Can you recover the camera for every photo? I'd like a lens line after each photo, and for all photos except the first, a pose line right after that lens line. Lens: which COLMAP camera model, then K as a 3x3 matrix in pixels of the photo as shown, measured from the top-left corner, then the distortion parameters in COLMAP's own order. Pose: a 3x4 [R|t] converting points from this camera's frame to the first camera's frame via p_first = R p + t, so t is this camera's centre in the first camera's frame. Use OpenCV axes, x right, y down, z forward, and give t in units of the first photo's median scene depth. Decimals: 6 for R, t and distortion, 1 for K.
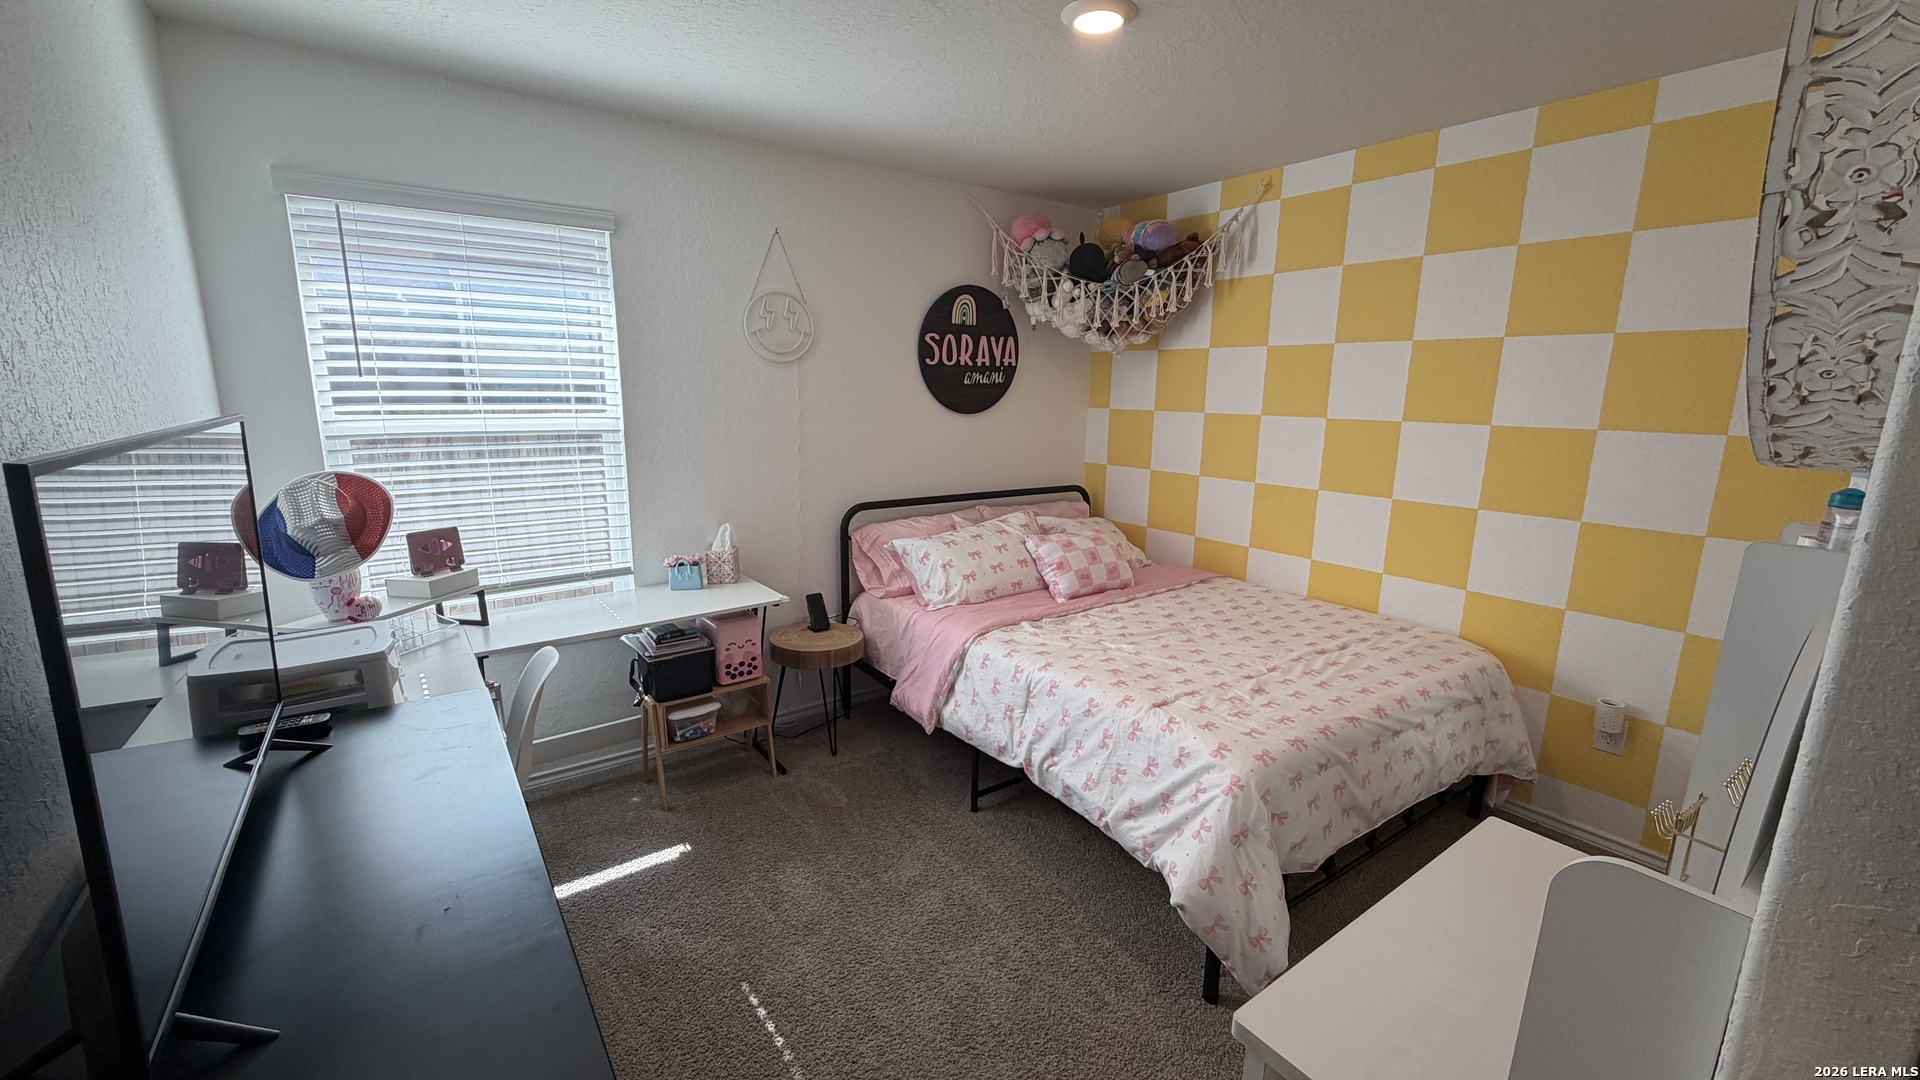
lens RADIAL K [[757.7, 0, 958.6], [0, 757.7, 538.4], [0, 0, 1]] dist [-0.001737, 0.000759]
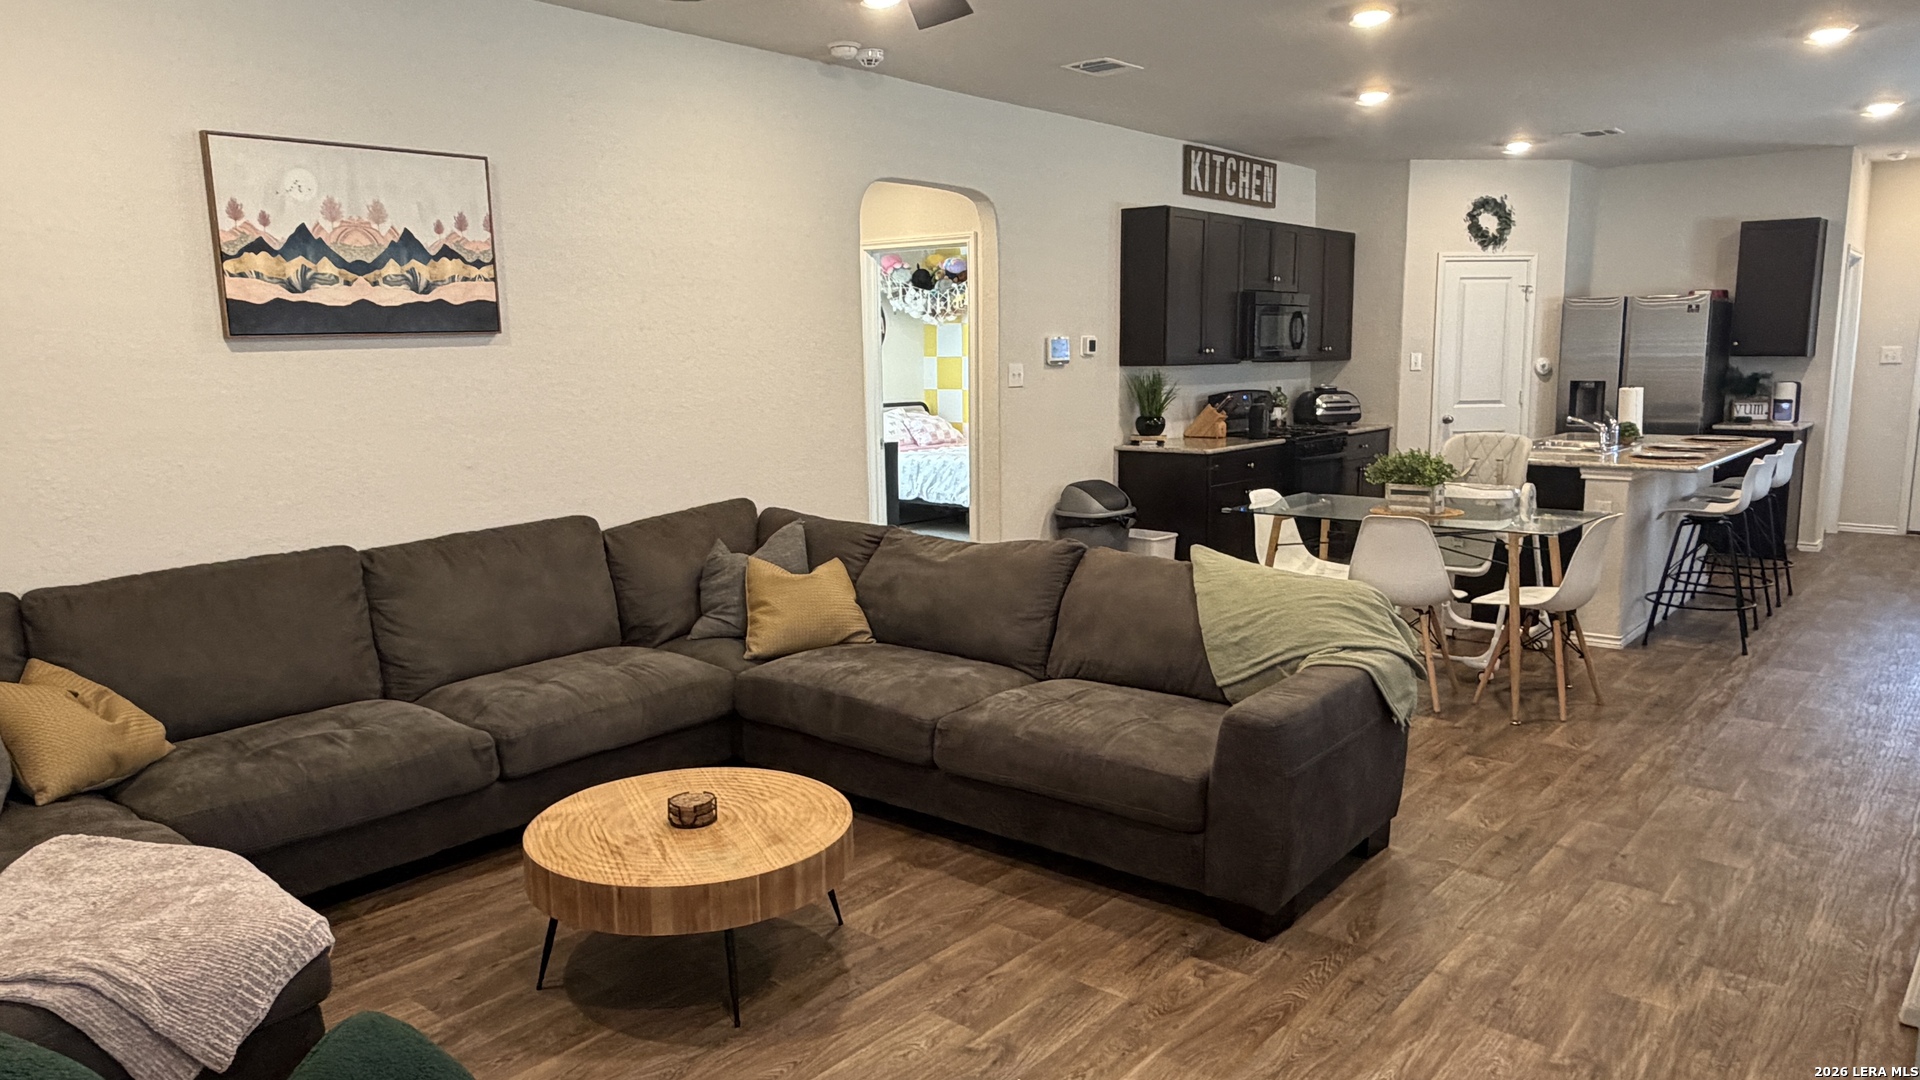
lens RADIAL K [[1252.4, 0, 963.3], [0, 1252.4, 542.5], [0, 0, 1]] dist [-0.003052, 0.001569]
pose [[0.970702, -0.062885, 0.231913, -0.509363], [0.073915, 0.996495, -0.039172, 0.434748], [-0.228637, 0.055166, 0.971947, -2.084410]]
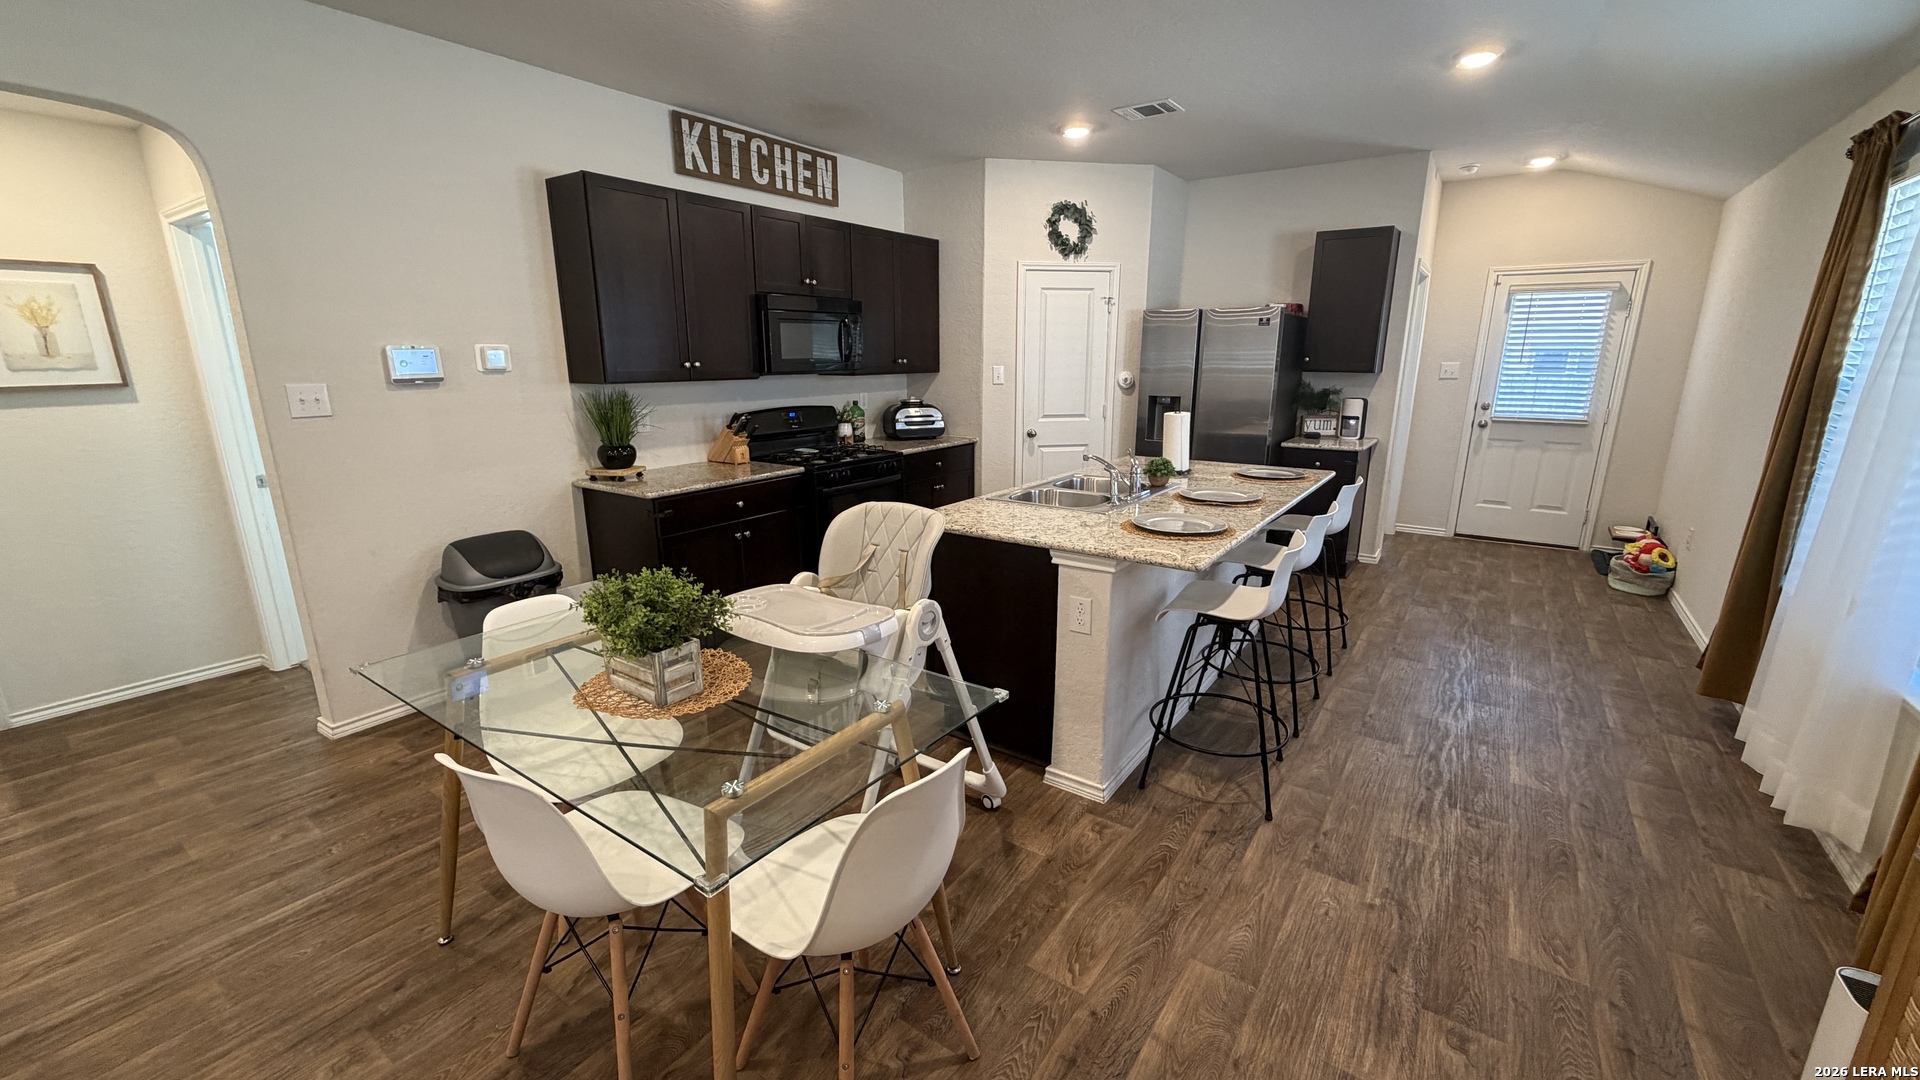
lens RADIAL K [[757.7, 0, 952.2], [0, 757.7, 539.8], [0, 0, 1]] dist [-0.001737, 0.000759]
pose [[0.946124, -0.095691, 0.309343, 0.255192], [0.082534, 0.995049, 0.055376, 0.300648], [-0.313110, -0.026861, 0.949337, -1.399589]]
